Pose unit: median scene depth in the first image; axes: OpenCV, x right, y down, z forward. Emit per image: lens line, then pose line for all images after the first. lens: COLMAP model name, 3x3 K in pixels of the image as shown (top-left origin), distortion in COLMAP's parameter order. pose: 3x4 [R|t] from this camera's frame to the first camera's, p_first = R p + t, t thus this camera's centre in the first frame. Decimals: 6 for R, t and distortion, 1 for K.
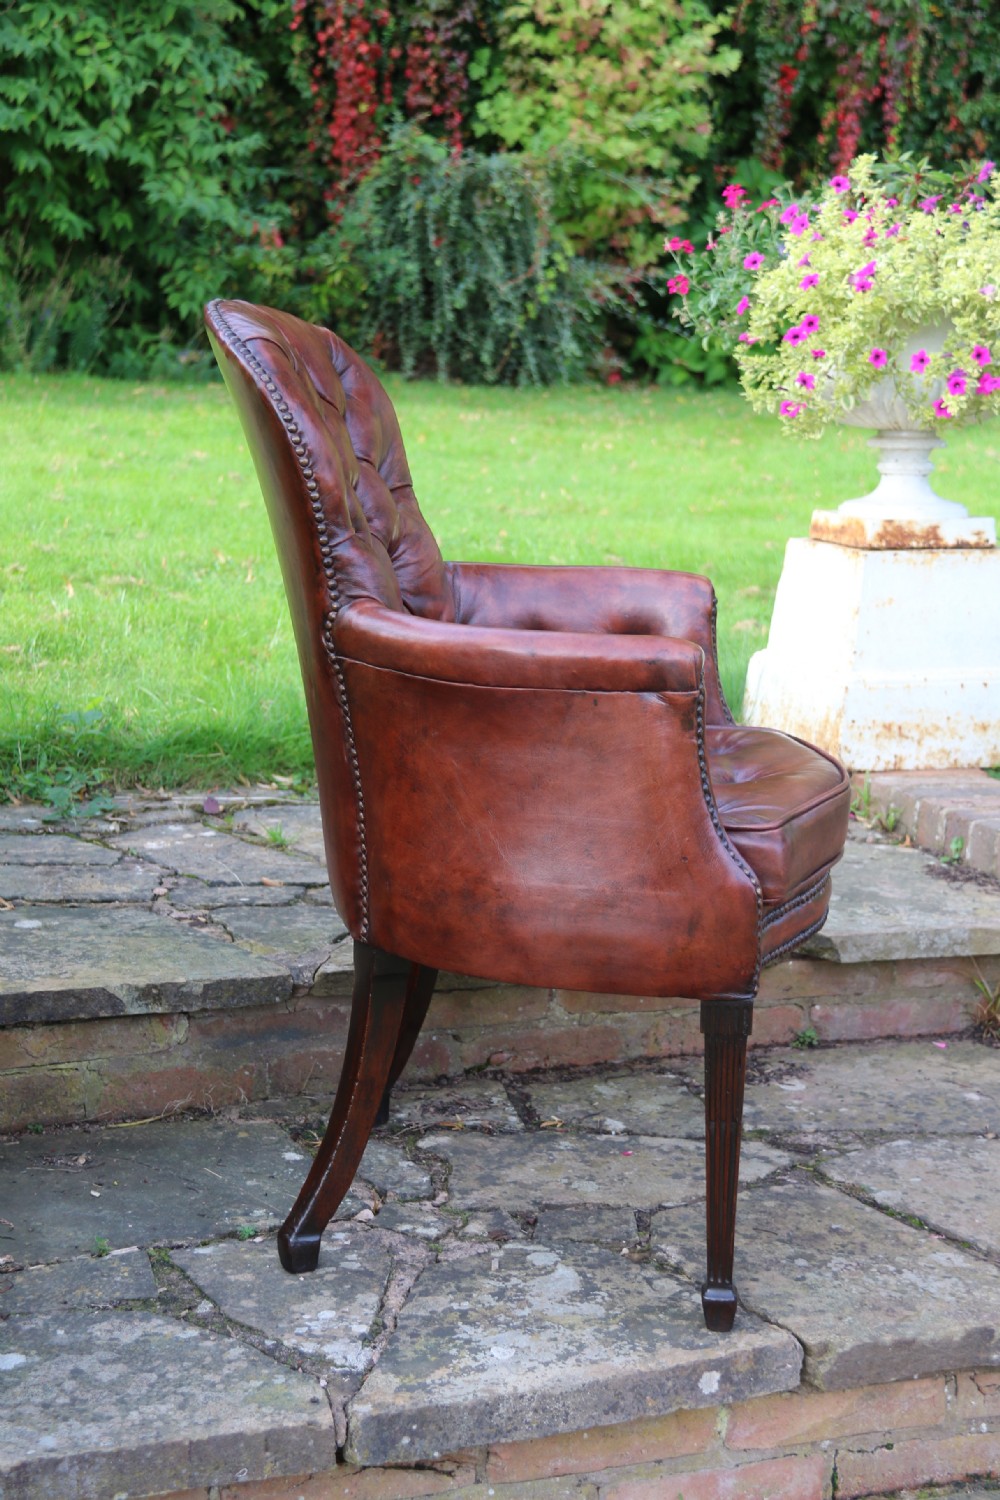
lens RADIAL K [[2364.0, 0, 493.7], [0, 2364.0, 779.4], [0, 0, 1]] dist [0.109904, 0.990649]
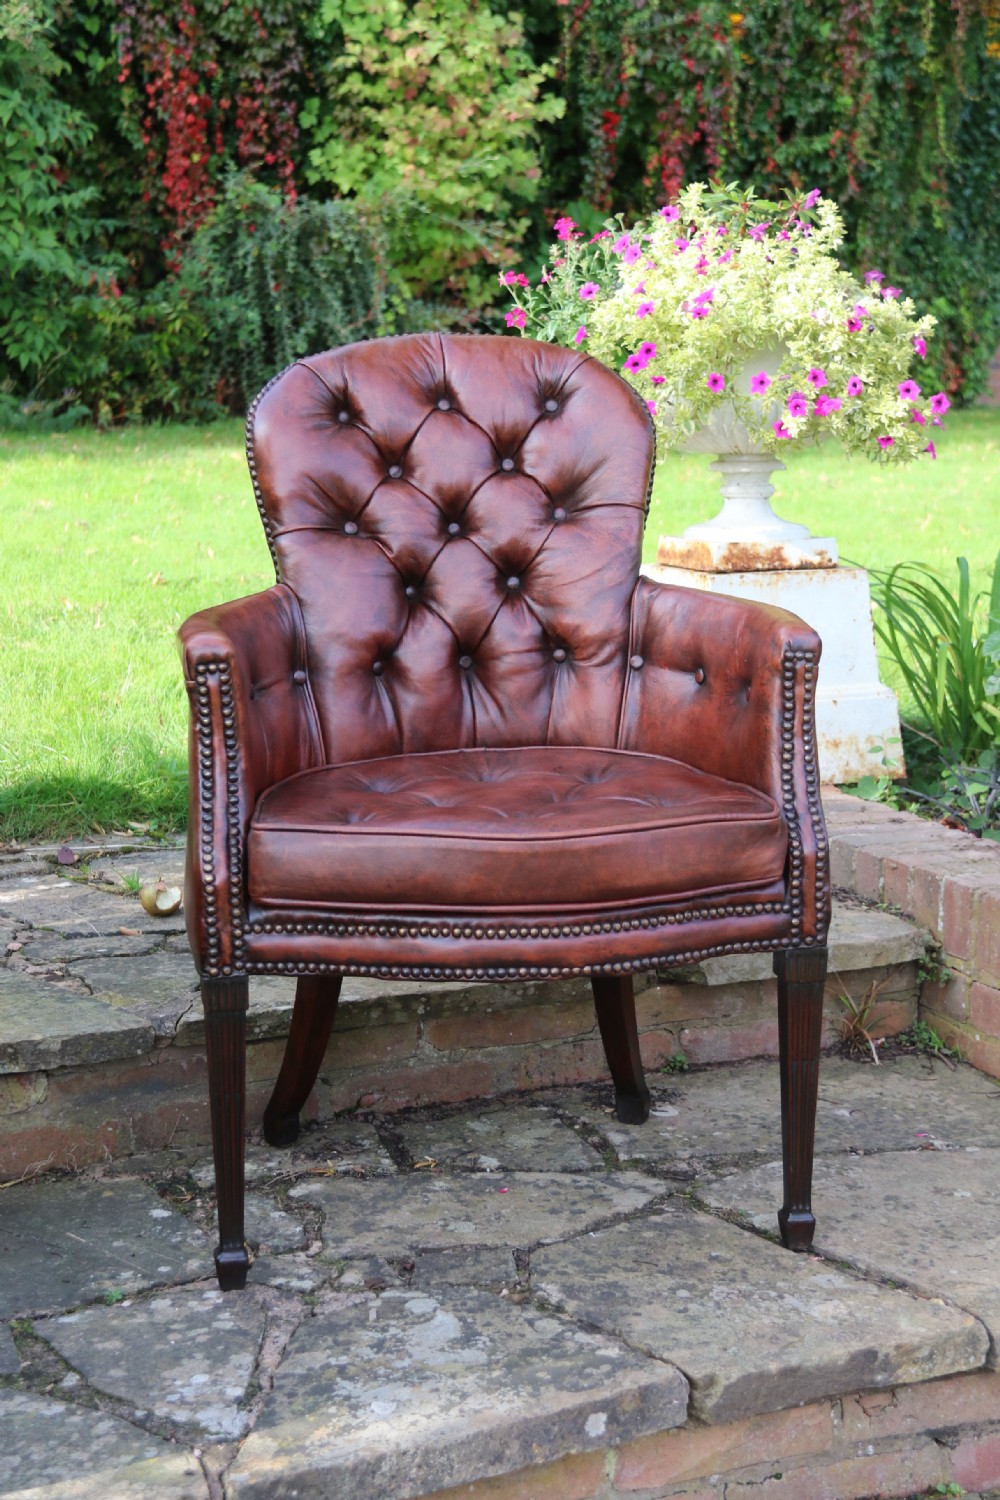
lens RADIAL K [[2313.6, 0, 495.9], [0, 2313.6, 782.0], [0, 0, 1]] dist [0.109195, 0.819952]
pose [[0.997263, -0.041802, 0.060985, 0.001422], [0.042596, 0.999023, -0.011771, -0.000621], [-0.060433, 0.014336, 0.998069, 0.032414]]
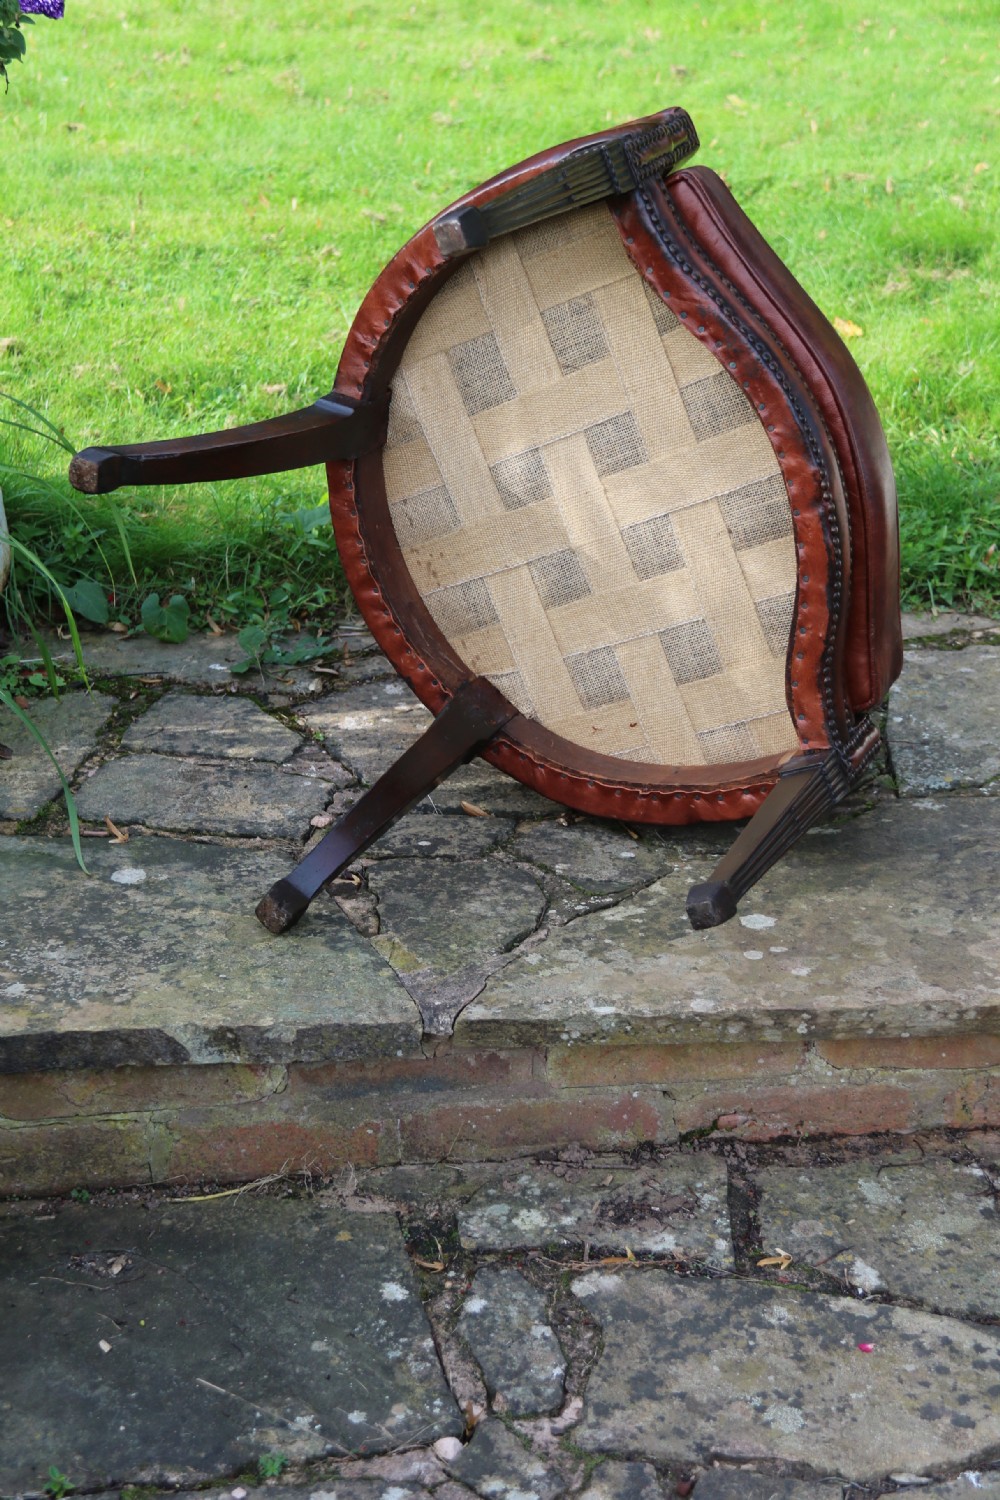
lens RADIAL K [[2379.8, 0, 494.7], [0, 2379.8, 784.5], [0, 0, 1]] dist [0.122918, 0.880448]
pose [[0.971431, 0.069485, -0.226921, 0.091453], [-0.022926, 0.979181, 0.201688, -0.128216], [0.236212, -0.190724, 0.952800, 0.317511]]
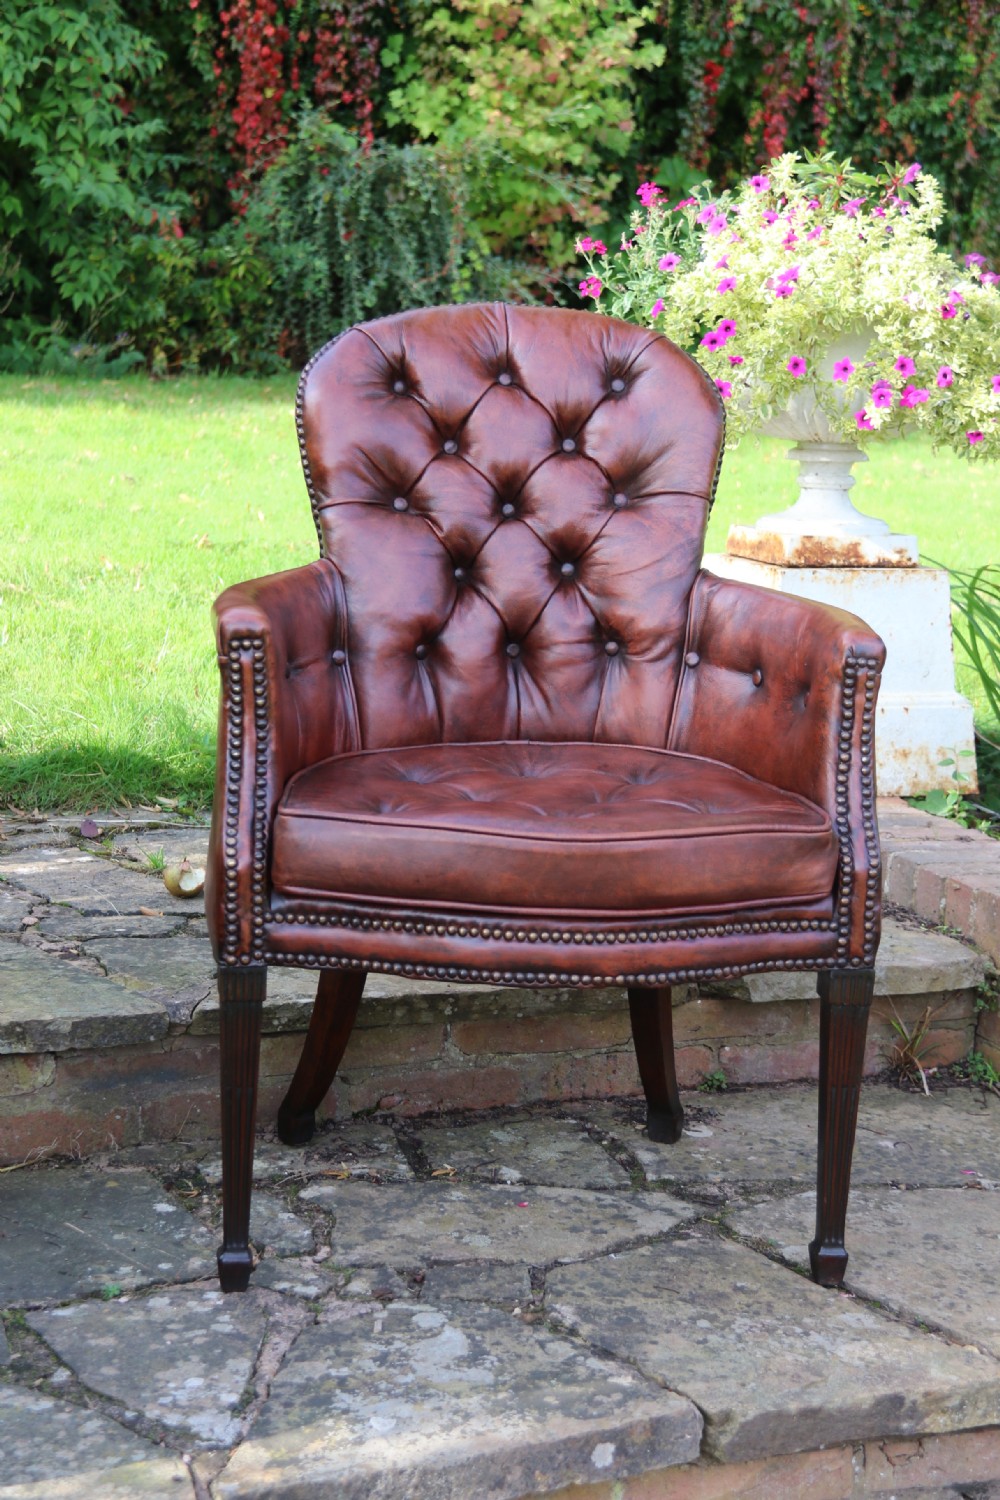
lens RADIAL K [[2460.3, 0, 493.9], [0, 2460.3, 781.6], [0, 0, 1]] dist [0.146526, 0.989093]
pose [[0.999297, 0.010802, 0.035909, 0.007167], [-0.010562, 0.999921, -0.006852, -0.003115], [-0.035980, 0.006468, 0.999332, 0.017643]]
